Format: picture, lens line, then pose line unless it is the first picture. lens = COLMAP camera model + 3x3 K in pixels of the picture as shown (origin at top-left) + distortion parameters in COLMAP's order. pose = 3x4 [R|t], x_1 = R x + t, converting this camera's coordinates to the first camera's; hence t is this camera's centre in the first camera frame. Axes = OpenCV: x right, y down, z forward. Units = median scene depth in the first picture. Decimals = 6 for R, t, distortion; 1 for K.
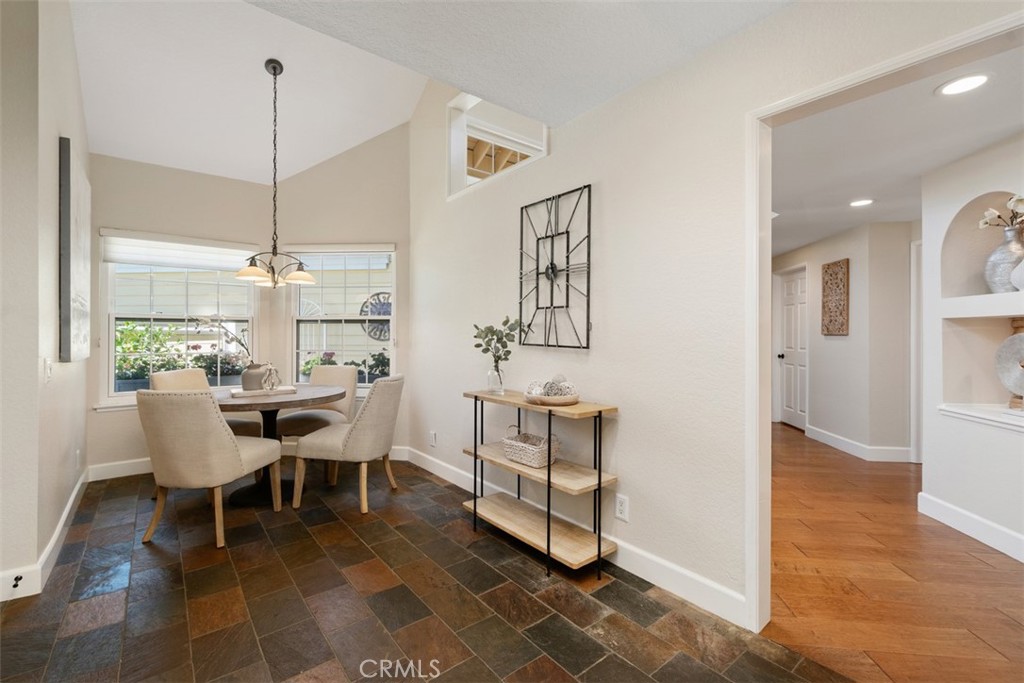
lens RADIAL K [[440.9, 0, 509.6], [0, 440.9, 333.3], [0, 0, 1]] dist [0.000744, 0.000017]
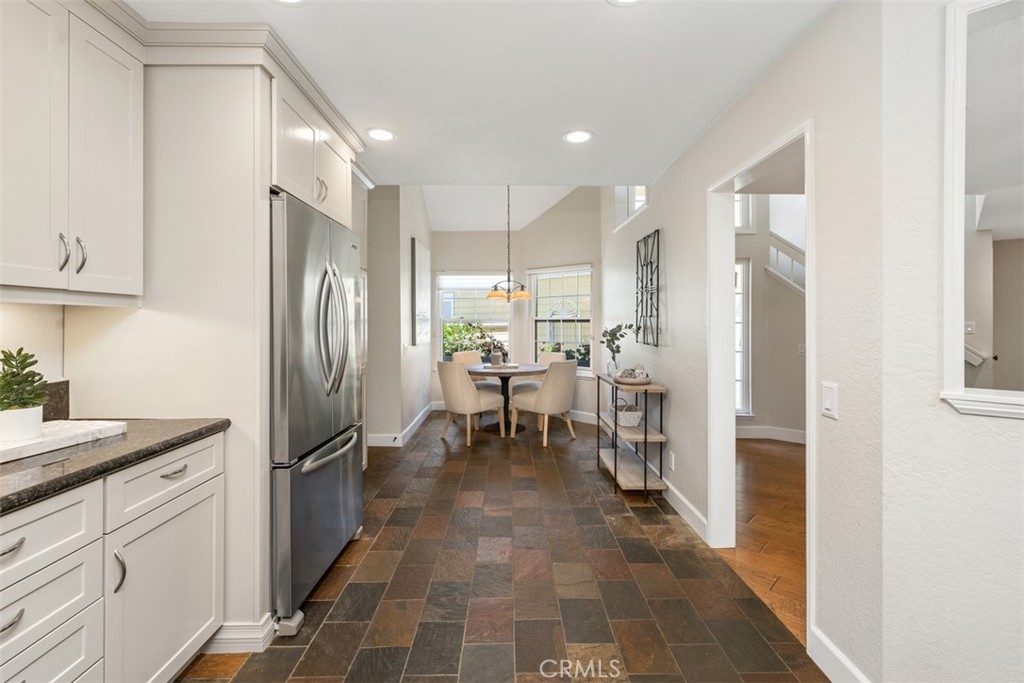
lens RADIAL K [[443.8, 0, 513.0], [0, 443.8, 324.2], [0, 0, 1]] dist [-0.000117, 0.000104]
pose [[0.794702, -0.000038, -0.607000, 0.543586], [0.004426, 0.999974, 0.005732, -0.039188], [0.606984, -0.007241, 0.794681, -0.324779]]
